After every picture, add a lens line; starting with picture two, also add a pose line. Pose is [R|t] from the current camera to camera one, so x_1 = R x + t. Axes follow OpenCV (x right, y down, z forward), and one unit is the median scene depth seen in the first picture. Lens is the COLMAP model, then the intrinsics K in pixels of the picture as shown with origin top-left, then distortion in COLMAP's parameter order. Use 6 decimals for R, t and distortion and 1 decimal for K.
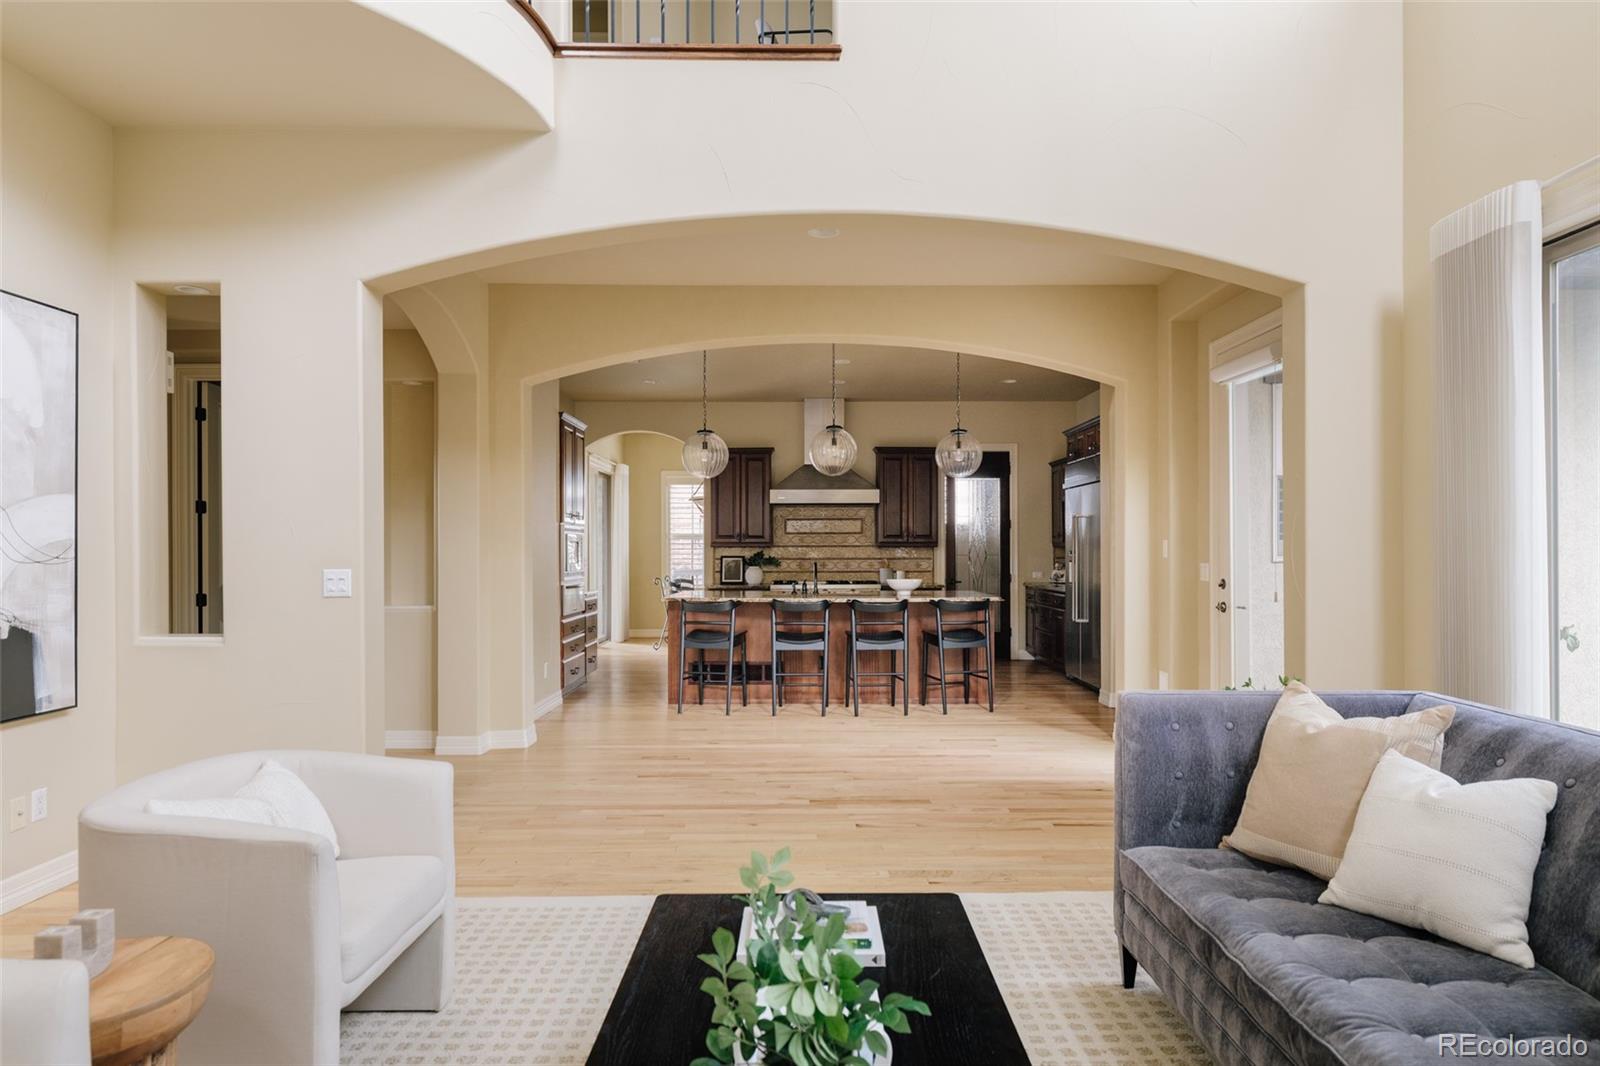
lens RADIAL K [[934.9, 0, 805.1], [0, 934.9, 545.4], [0, 0, 1]] dist [-0.002955, -0.000205]
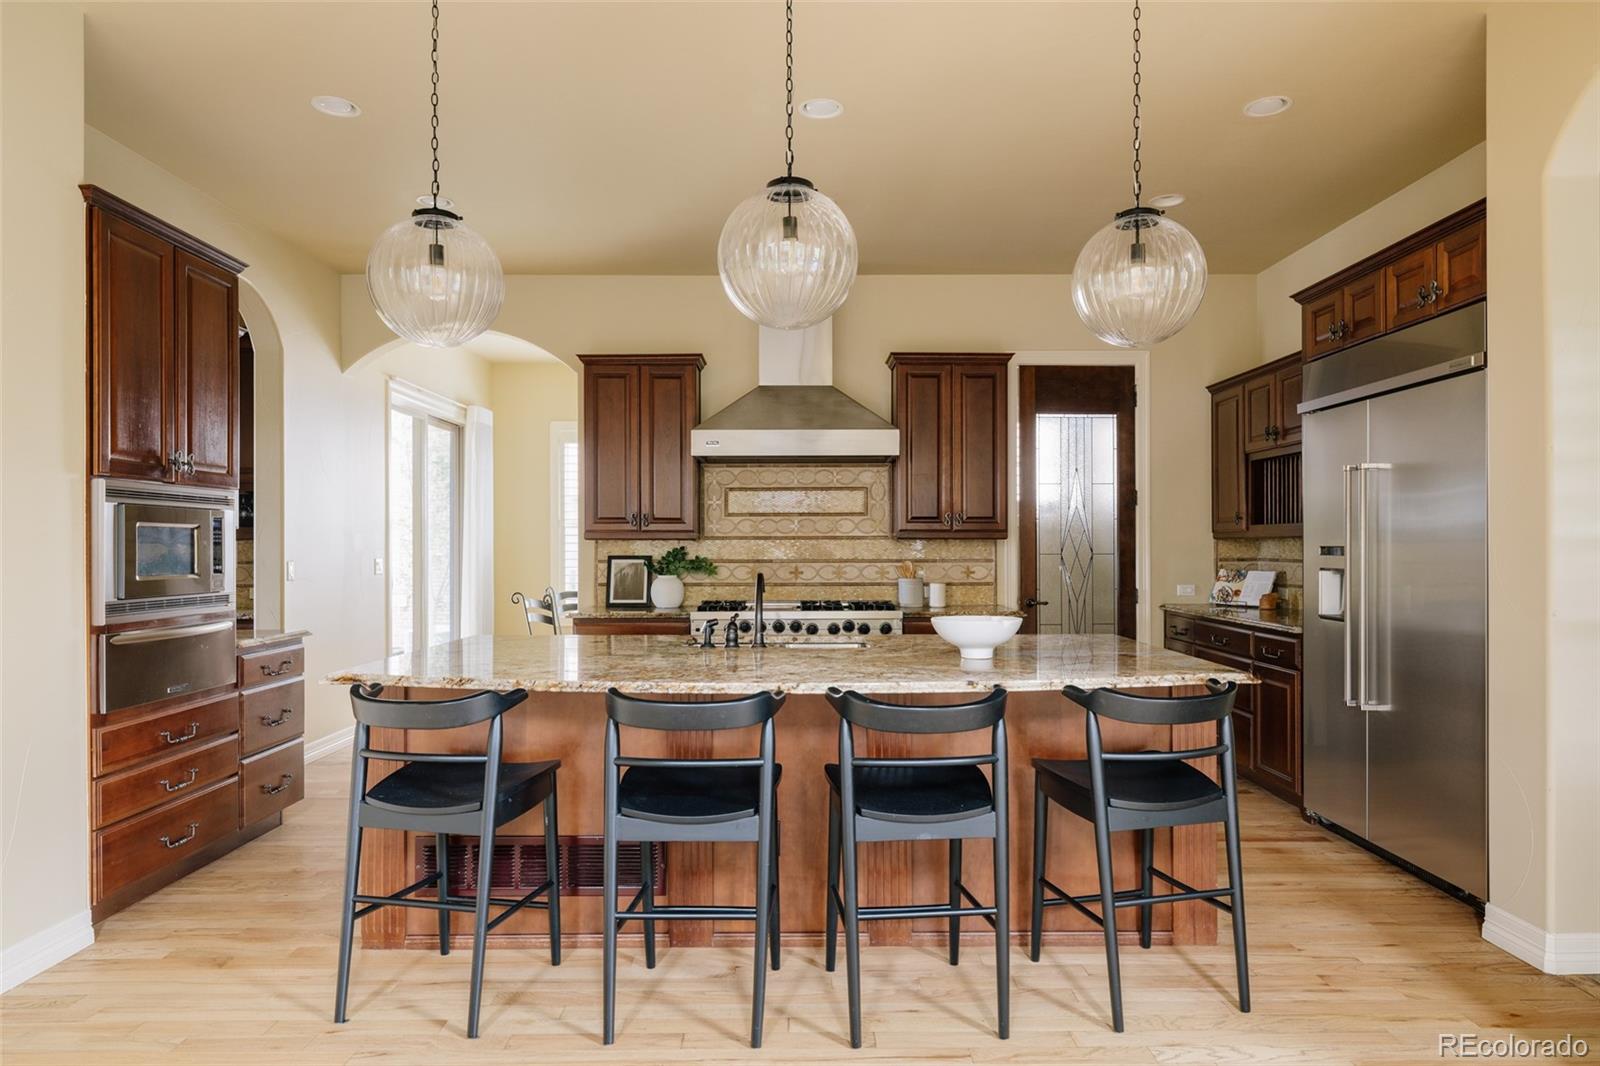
lens RADIAL K [[934.9, 0, 805.1], [0, 934.9, 545.4], [0, 0, 1]] dist [-0.002955, -0.000205]
pose [[1.000000, 0.000378, 0.000143, 0.025625], [-0.000378, 0.999994, 0.003509, 0.003389], [-0.000142, -0.003509, 0.999994, 0.461973]]
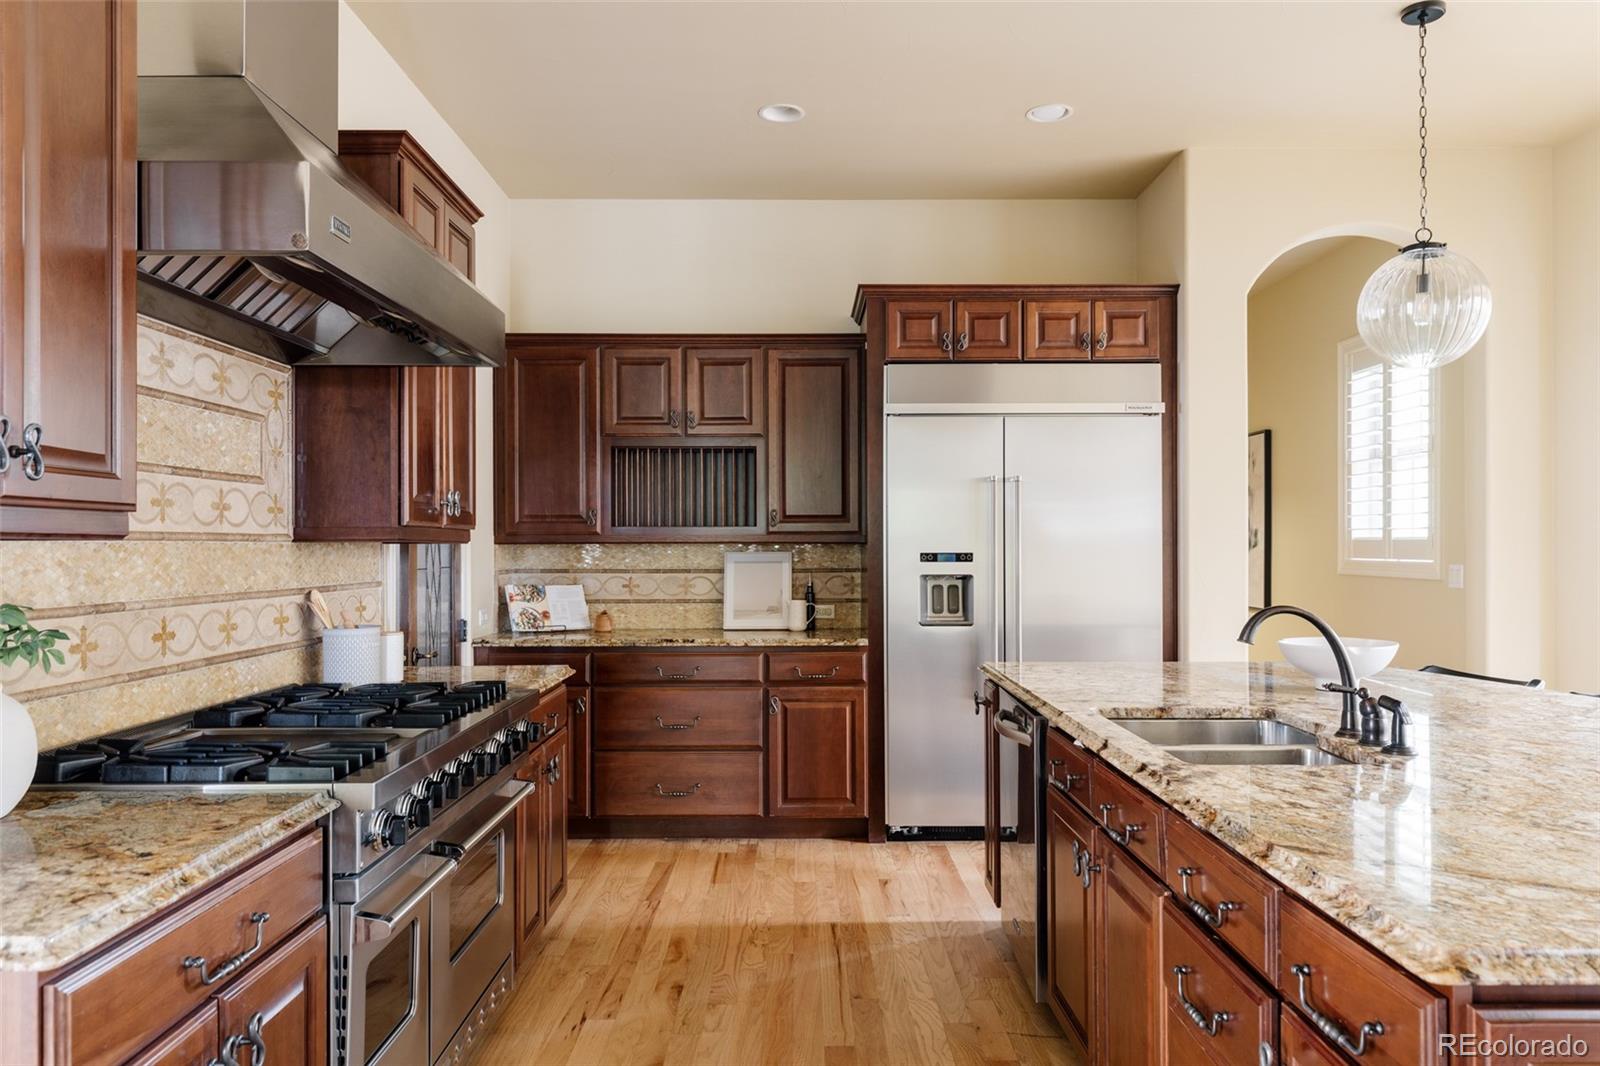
lens RADIAL K [[1086.5, 0, 798.5], [0, 1086.5, 545.9], [0, 0, 1]] dist [0.001789, 0.000323]
pose [[0.007131, 0.003111, 0.999970, -0.201624], [-0.000838, 0.999995, -0.003105, 0.003584], [-0.999974, -0.000815, 0.007134, 0.888783]]
